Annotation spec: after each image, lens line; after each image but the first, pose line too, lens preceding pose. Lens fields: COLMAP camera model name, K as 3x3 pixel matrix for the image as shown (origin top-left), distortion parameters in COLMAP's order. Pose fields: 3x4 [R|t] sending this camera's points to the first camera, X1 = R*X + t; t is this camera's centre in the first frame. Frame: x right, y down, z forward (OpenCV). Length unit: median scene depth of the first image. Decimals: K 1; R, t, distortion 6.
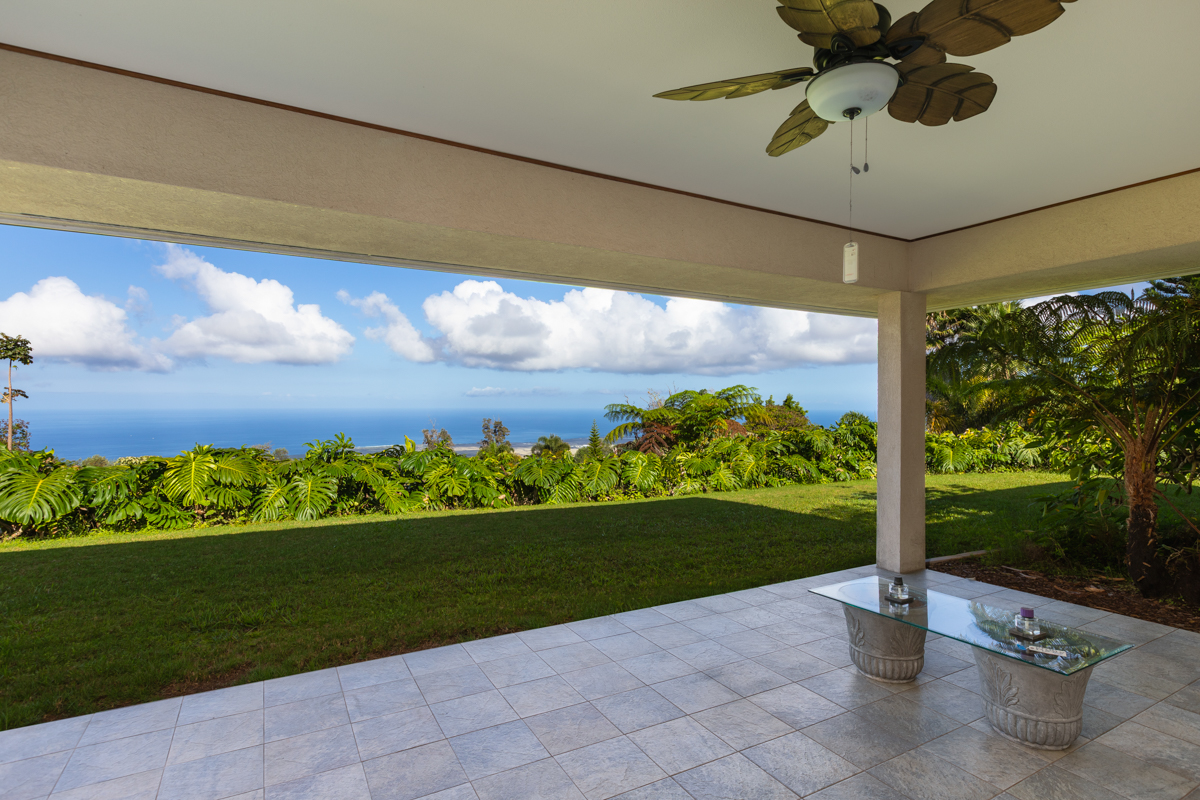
lens RADIAL K [[605.7, 0, 598.3], [0, 605.7, 403.0], [0, 0, 1]] dist [-0.004650, -0.000318]
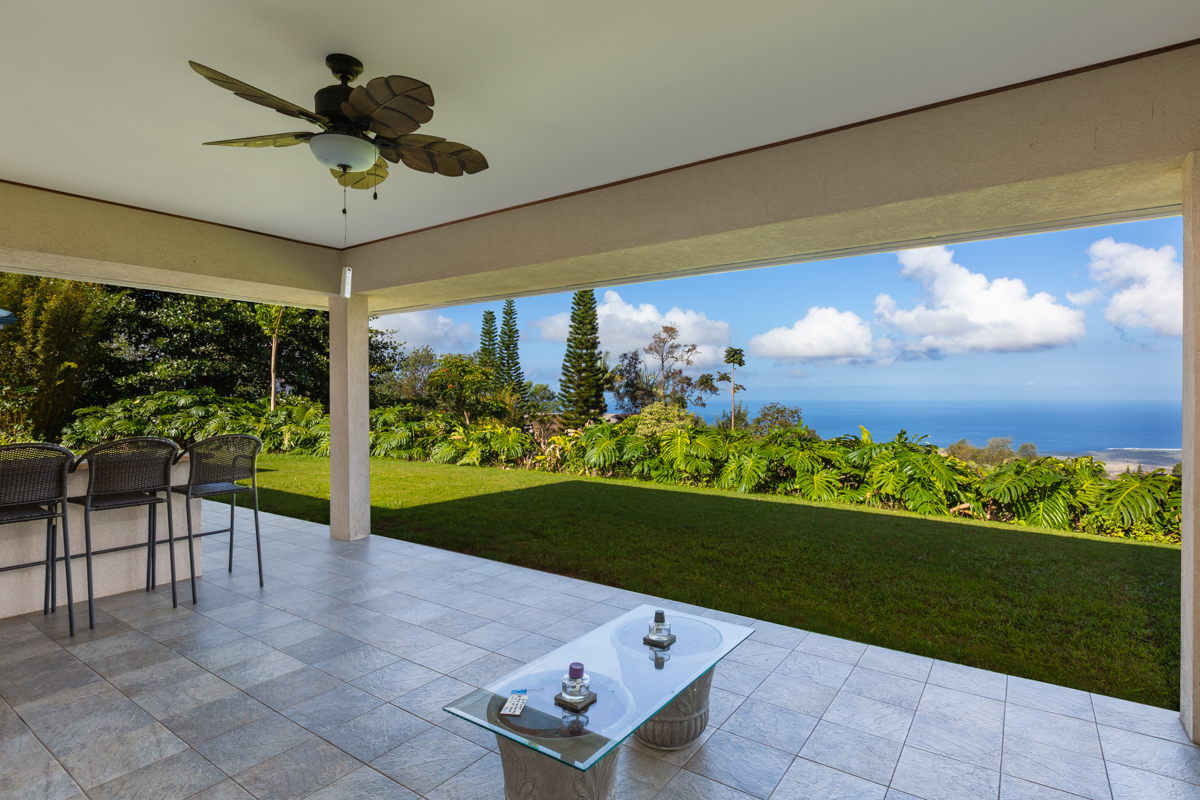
lens RADIAL K [[605.7, 0, 597.2], [0, 605.7, 396.1], [0, 0, 1]] dist [-0.004650, -0.000318]
pose [[0.436311, 0.001113, -0.899795, 0.470298], [0.002133, 0.999995, 0.002271, 0.002307], [0.899793, -0.002910, 0.436306, 0.237197]]
